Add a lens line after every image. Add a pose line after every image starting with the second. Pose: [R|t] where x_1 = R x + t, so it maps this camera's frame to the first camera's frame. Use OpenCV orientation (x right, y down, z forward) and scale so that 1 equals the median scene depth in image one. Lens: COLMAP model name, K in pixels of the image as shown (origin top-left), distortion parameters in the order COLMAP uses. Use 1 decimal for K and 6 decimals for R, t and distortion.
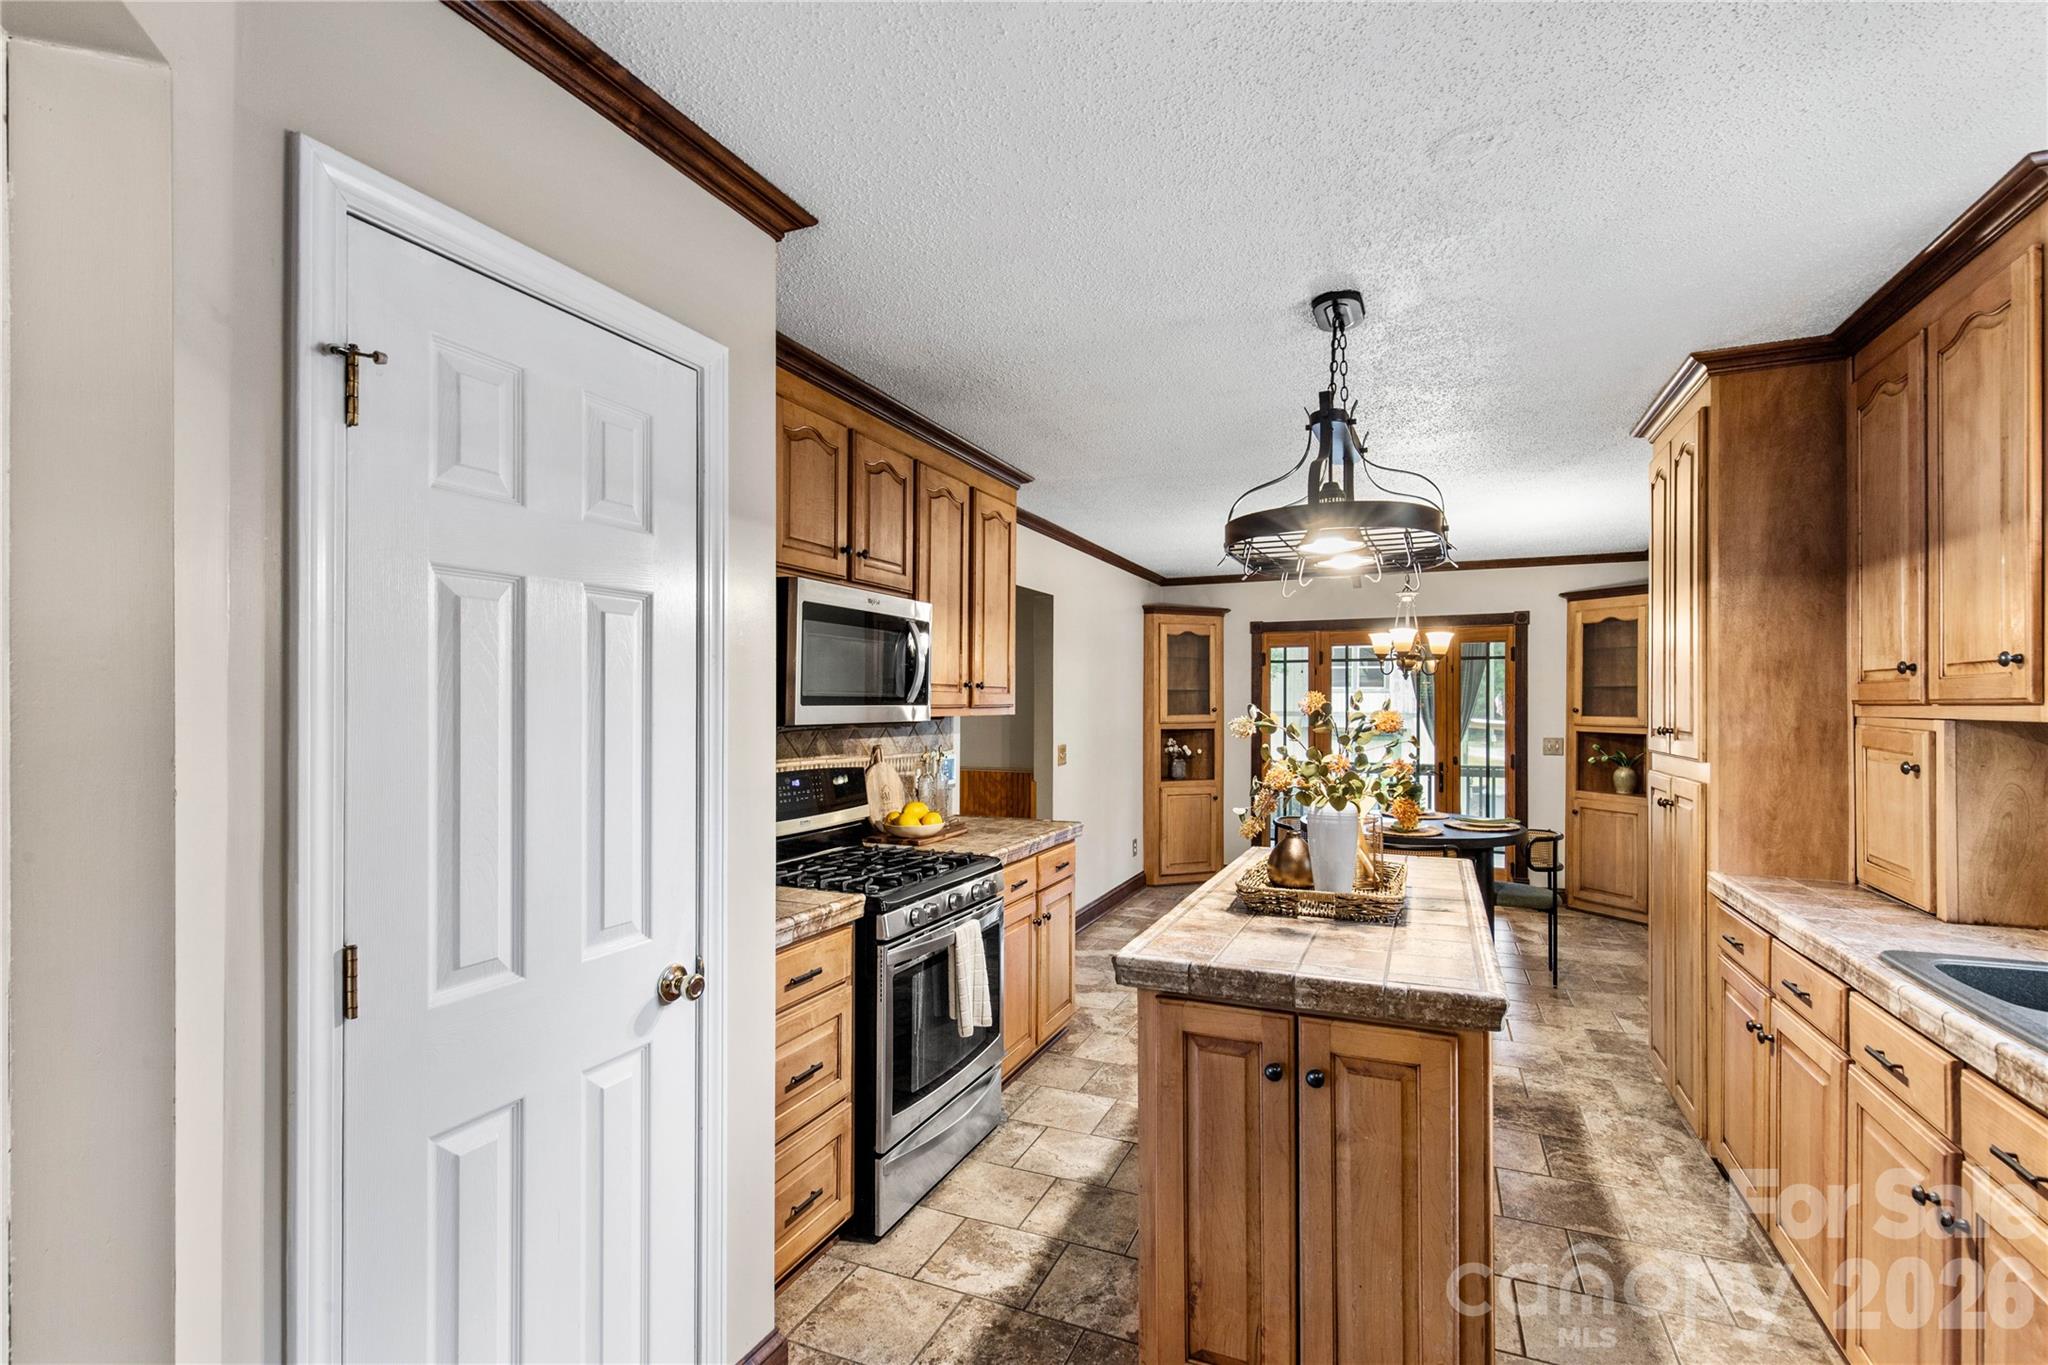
lens RADIAL K [[942.6, 0, 1023.0], [0, 942.6, 697.5], [0, 0, 1]] dist [0.005272, -0.000994]
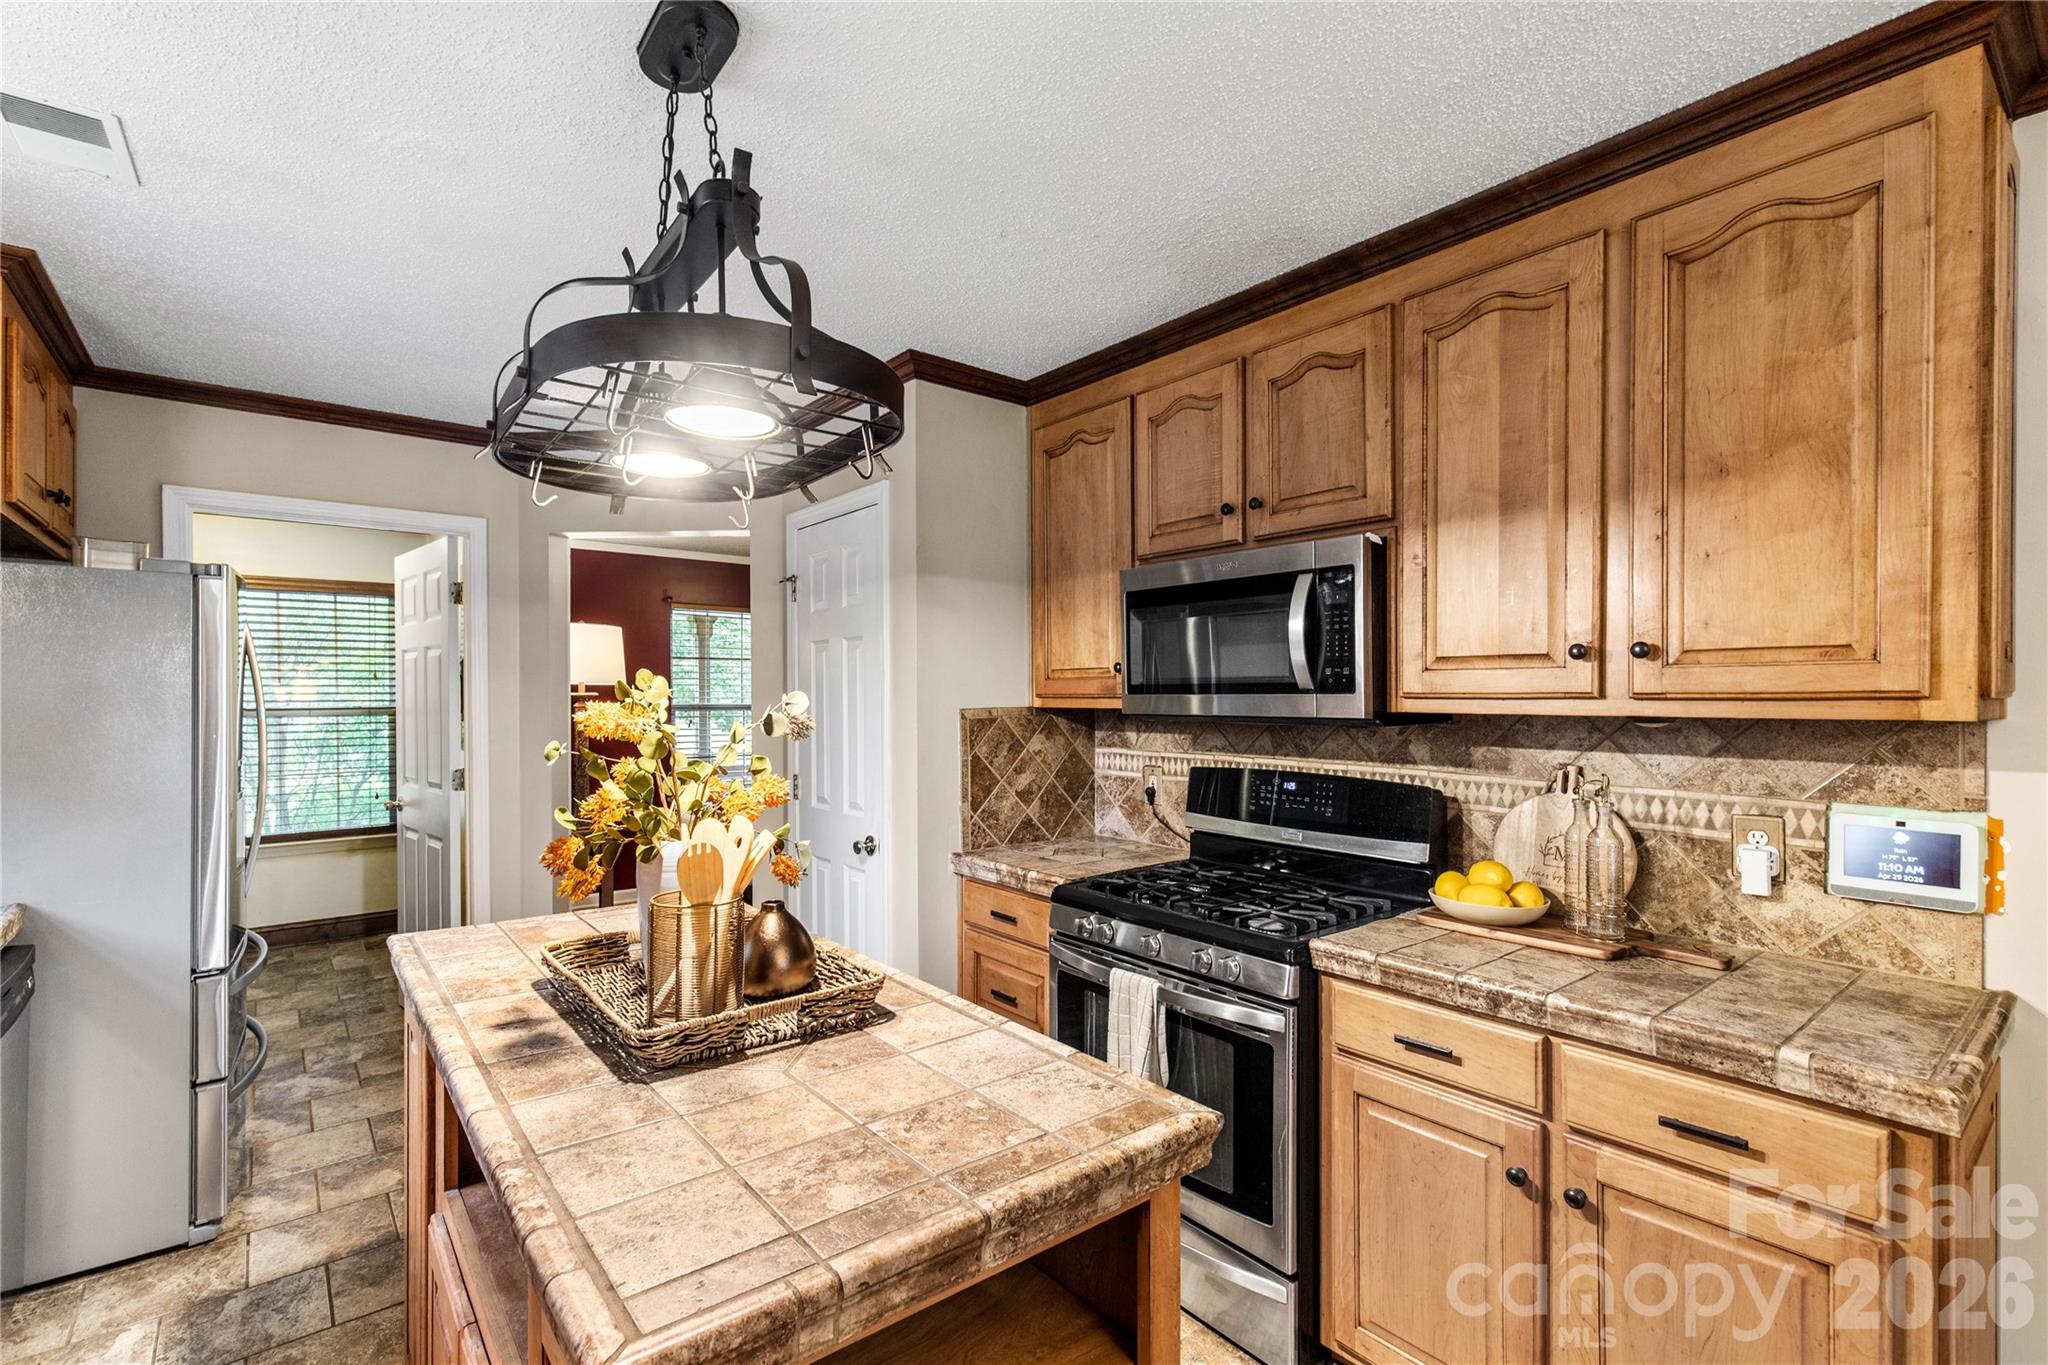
lens RADIAL K [[942.6, 0, 1025.0], [0, 942.6, 692.9], [0, 0, 1]] dist [0.005272, -0.000994]
pose [[-0.471857, 0.001897, -0.881673, 0.600723], [0.009349, 0.999952, -0.002852, 0.007276], [0.881625, -0.009589, -0.471853, 1.157629]]
